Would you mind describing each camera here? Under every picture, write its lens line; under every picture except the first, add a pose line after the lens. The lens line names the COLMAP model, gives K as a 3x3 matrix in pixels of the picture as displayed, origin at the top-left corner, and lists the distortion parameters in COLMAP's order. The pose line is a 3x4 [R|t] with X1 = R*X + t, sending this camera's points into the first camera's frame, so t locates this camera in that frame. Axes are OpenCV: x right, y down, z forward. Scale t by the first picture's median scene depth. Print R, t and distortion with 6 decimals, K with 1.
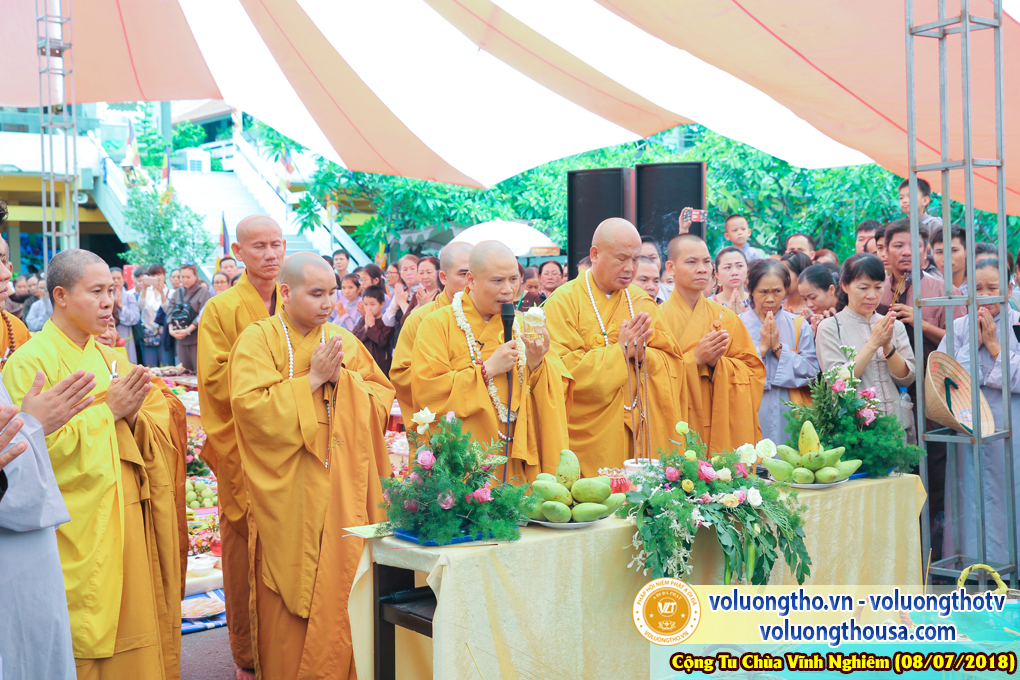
lens RADIAL K [[1317.6, 0, 510.0], [0, 1317.6, 340.0], [0, 0, 1]] dist [0.066925, 0.059897]
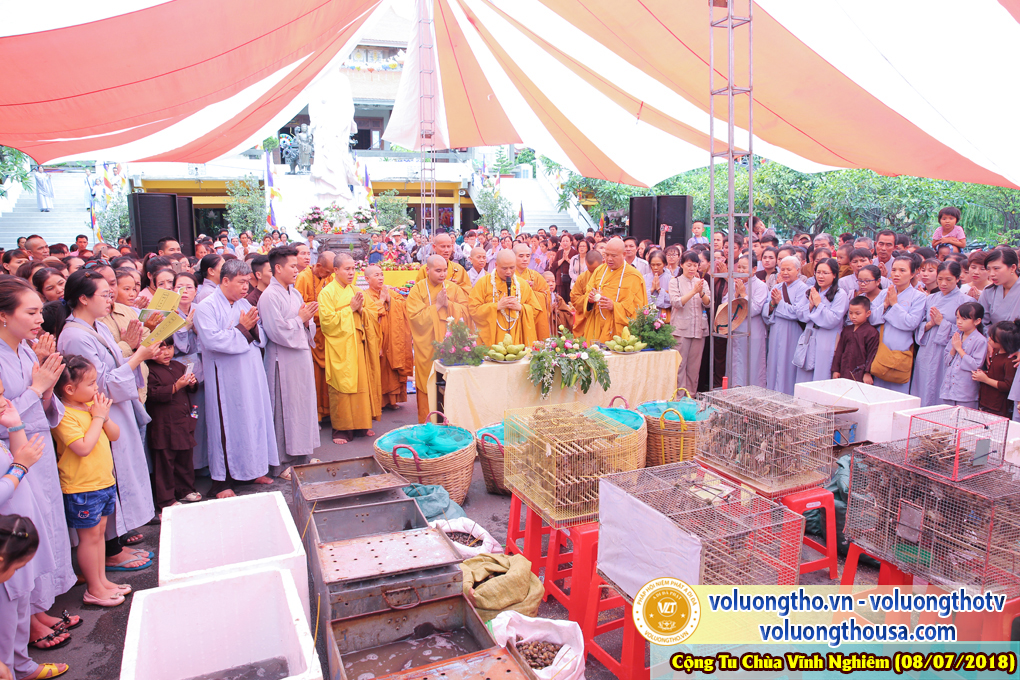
lens RADIAL K [[695.3, 0, 510.0], [0, 695.3, 340.0], [0, 0, 1]] dist [-0.110931, 0.085672]
pose [[0.960964, 0.058330, -0.270455, 0.342127], [-0.026266, 0.992342, 0.120693, -0.058371], [0.275424, -0.108878, 0.955137, -0.266224]]
